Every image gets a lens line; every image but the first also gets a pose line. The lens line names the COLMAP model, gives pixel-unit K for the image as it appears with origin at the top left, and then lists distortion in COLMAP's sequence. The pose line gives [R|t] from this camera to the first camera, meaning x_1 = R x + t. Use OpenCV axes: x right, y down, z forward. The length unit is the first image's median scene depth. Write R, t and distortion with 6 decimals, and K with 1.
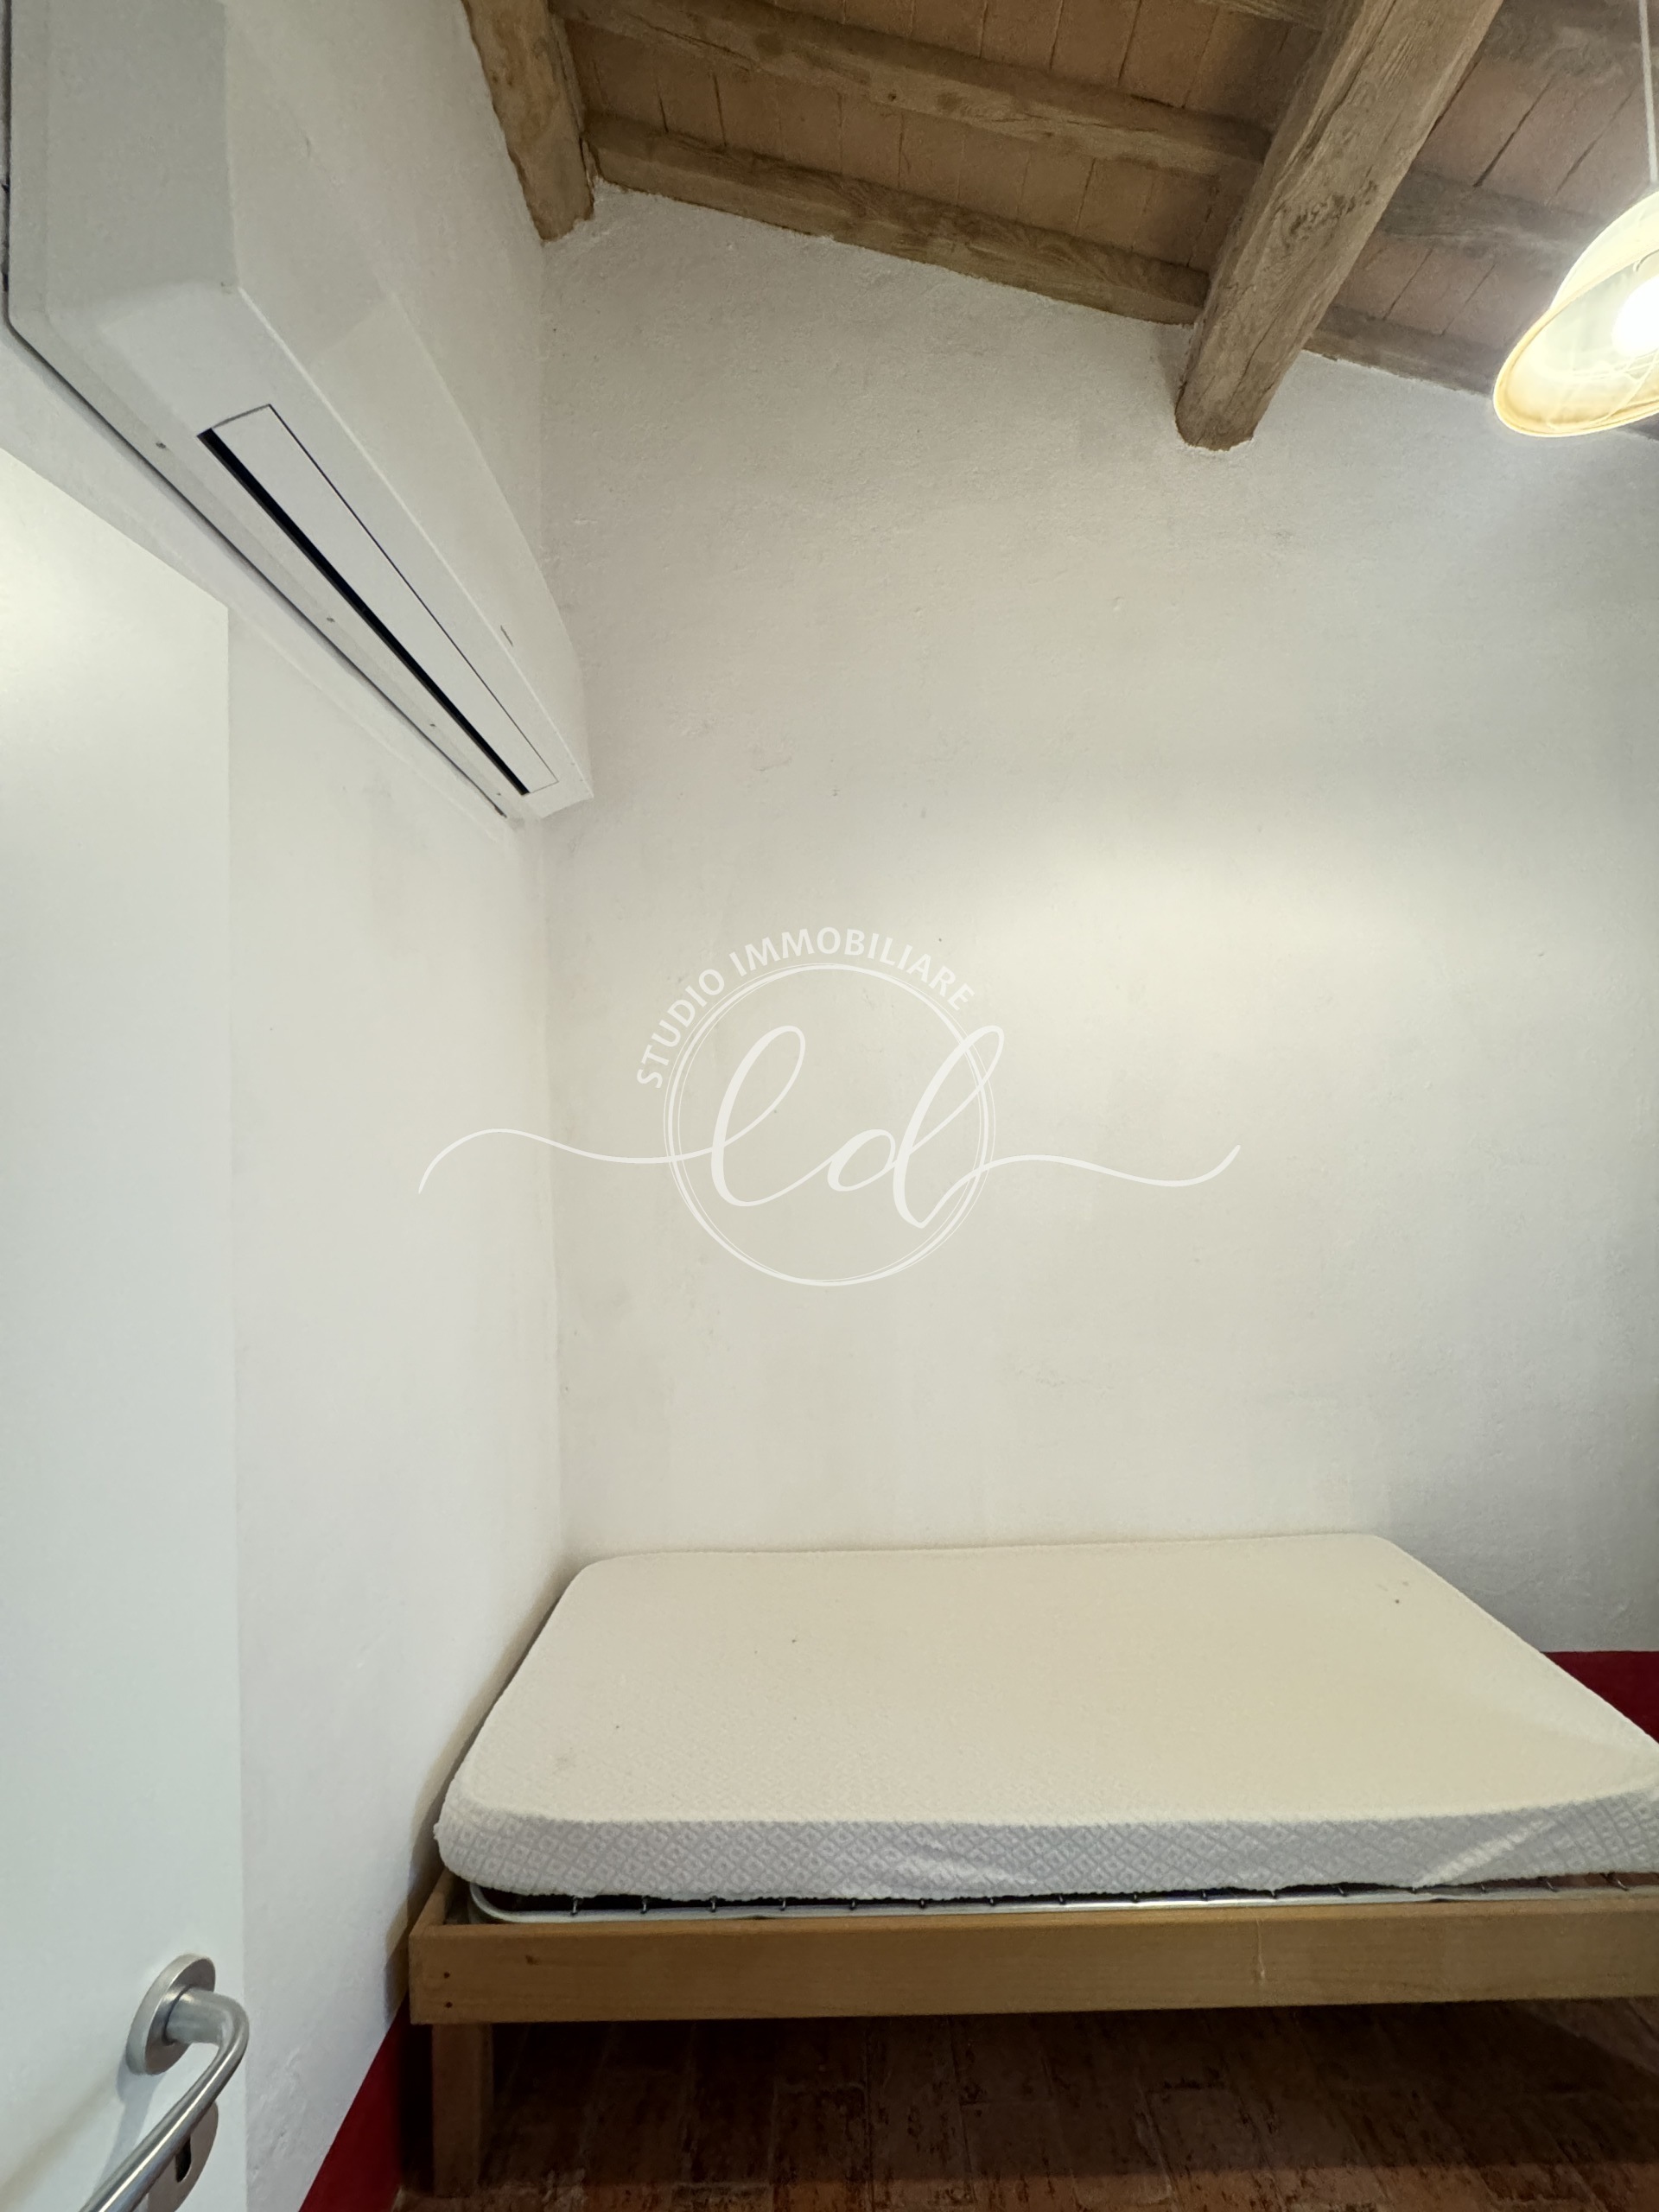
lens RADIAL K [[883.2, 0, 833.4], [0, 883.2, 1107.6], [0, 0, 1]] dist [-0.004056, 0.000432]
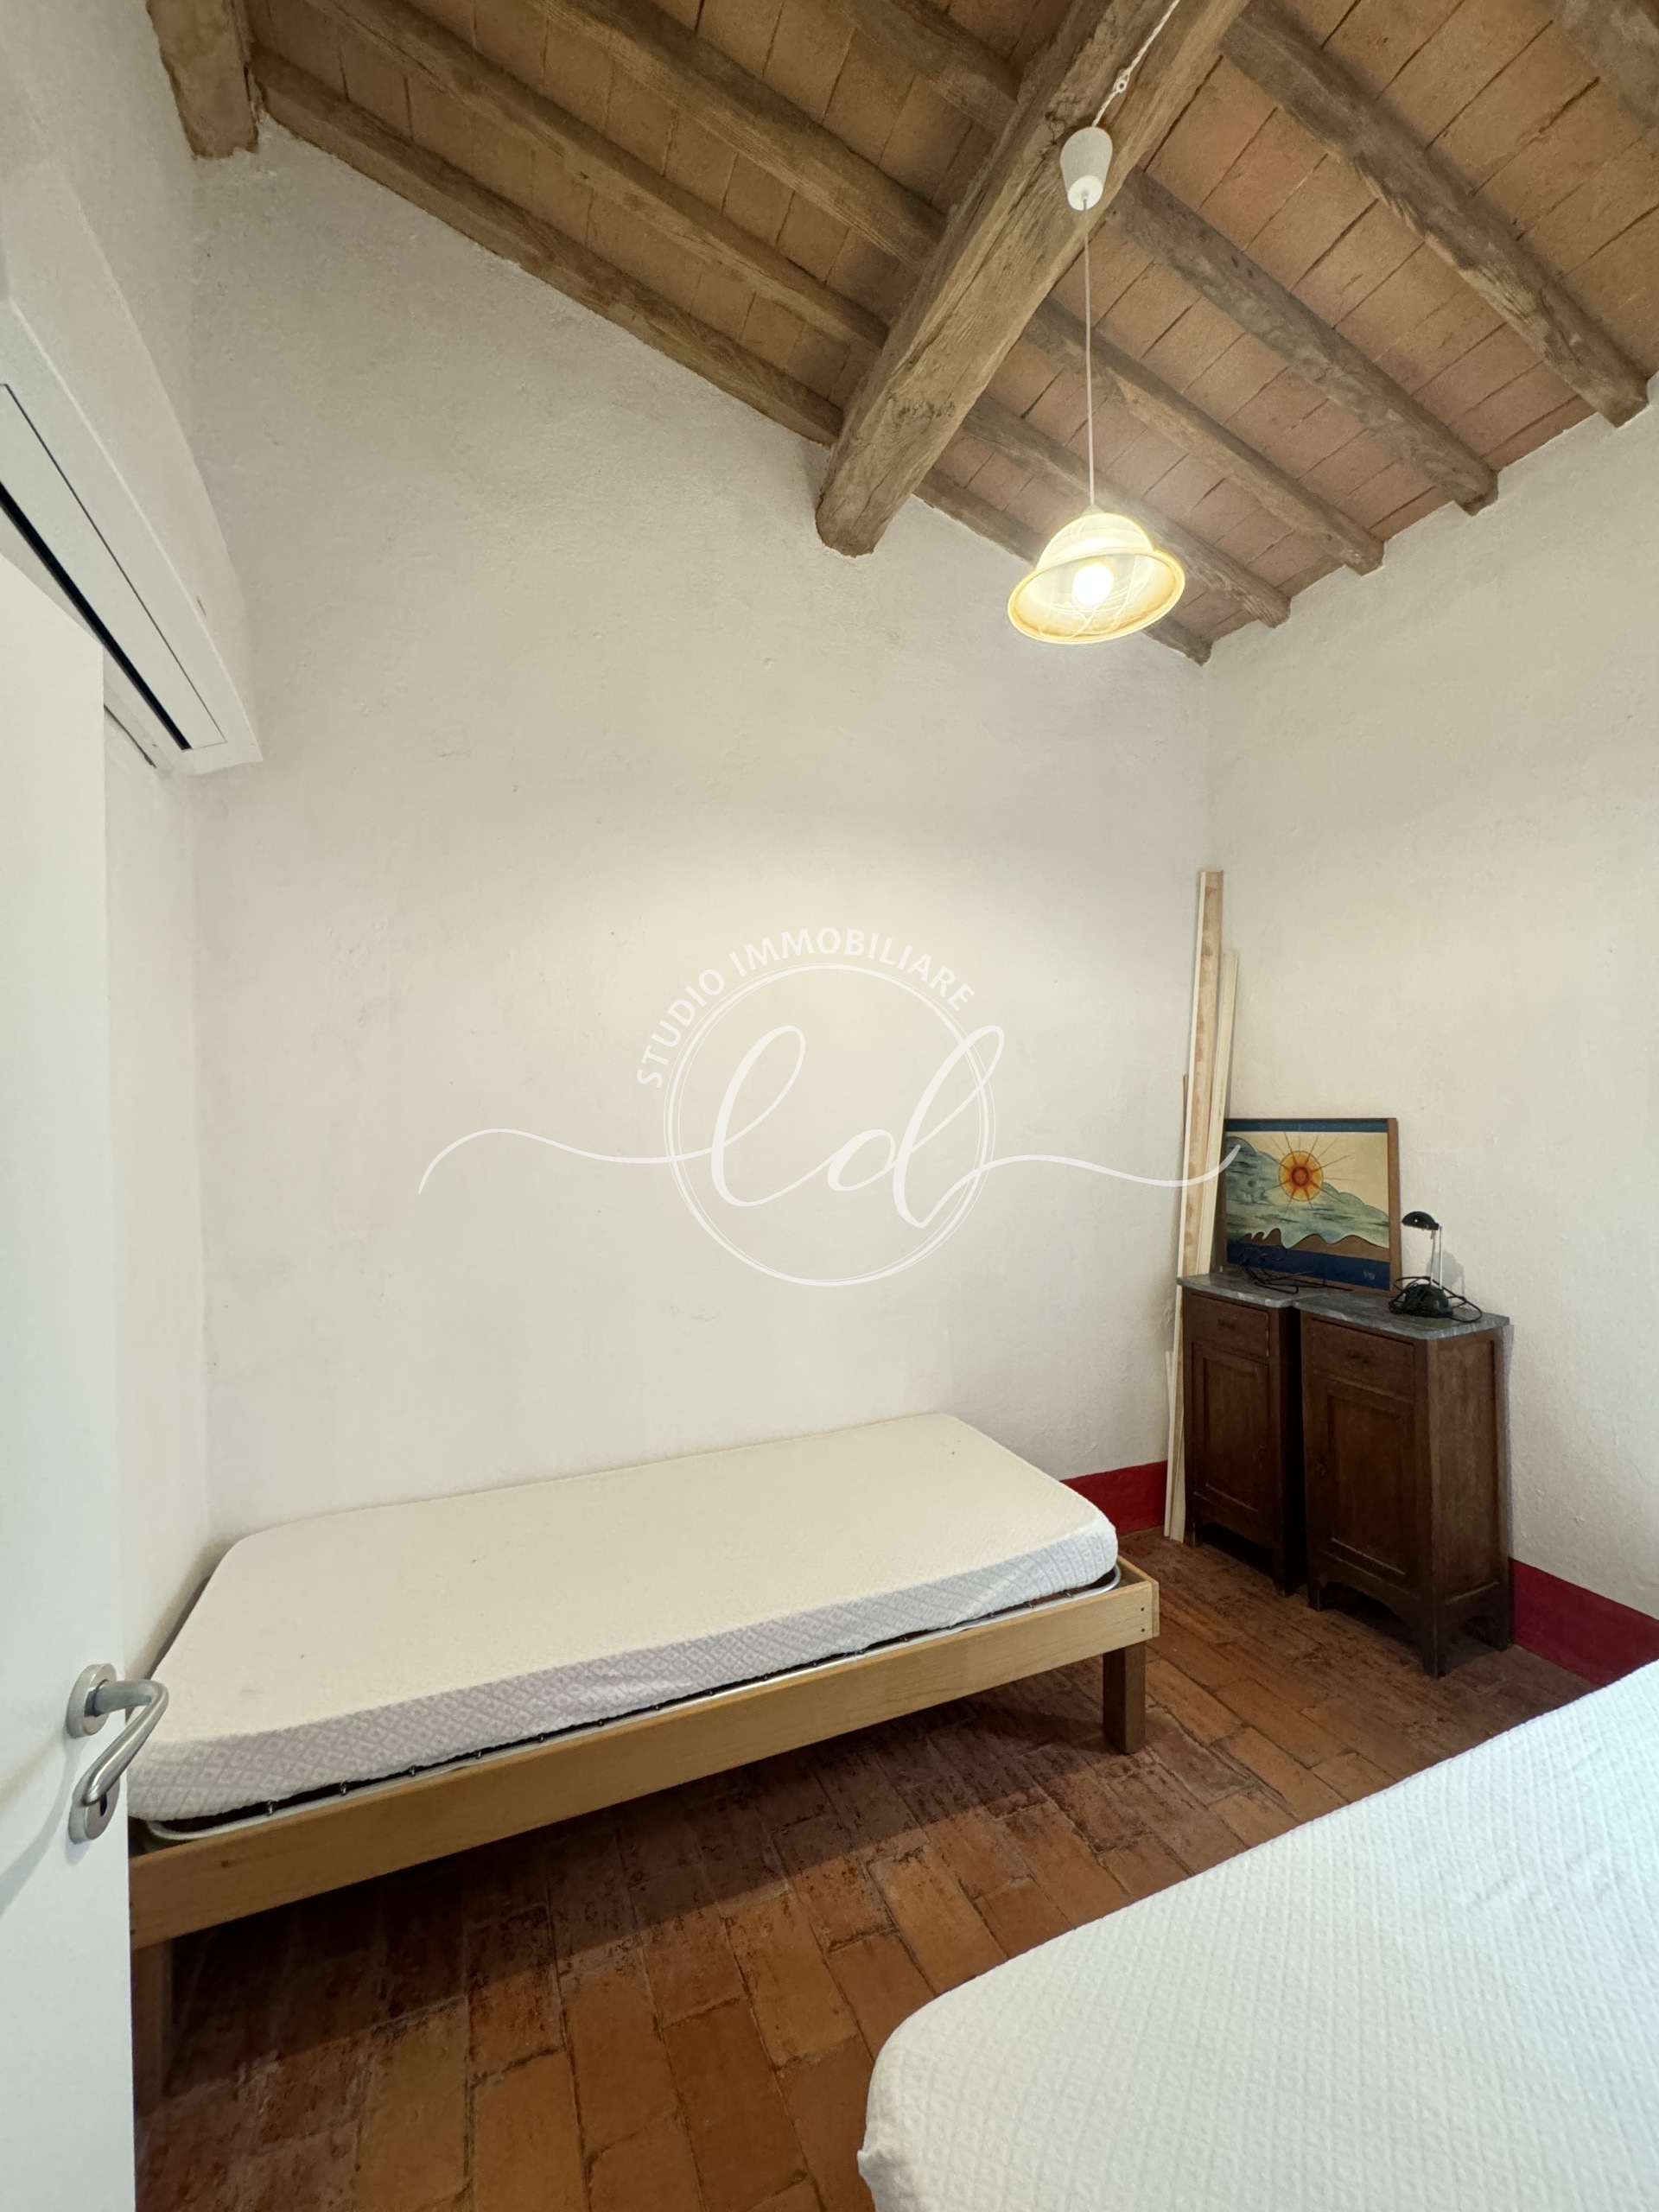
lens RADIAL K [[883.2, 0, 833.2], [0, 883.2, 1107.4], [0, 0, 1]] dist [-0.004056, 0.000432]
pose [[0.923753, 0.011051, 0.382830, -0.075861], [-0.015826, 0.999831, 0.009324, 0.026907], [-0.382663, -0.014672, 0.923772, -0.236261]]
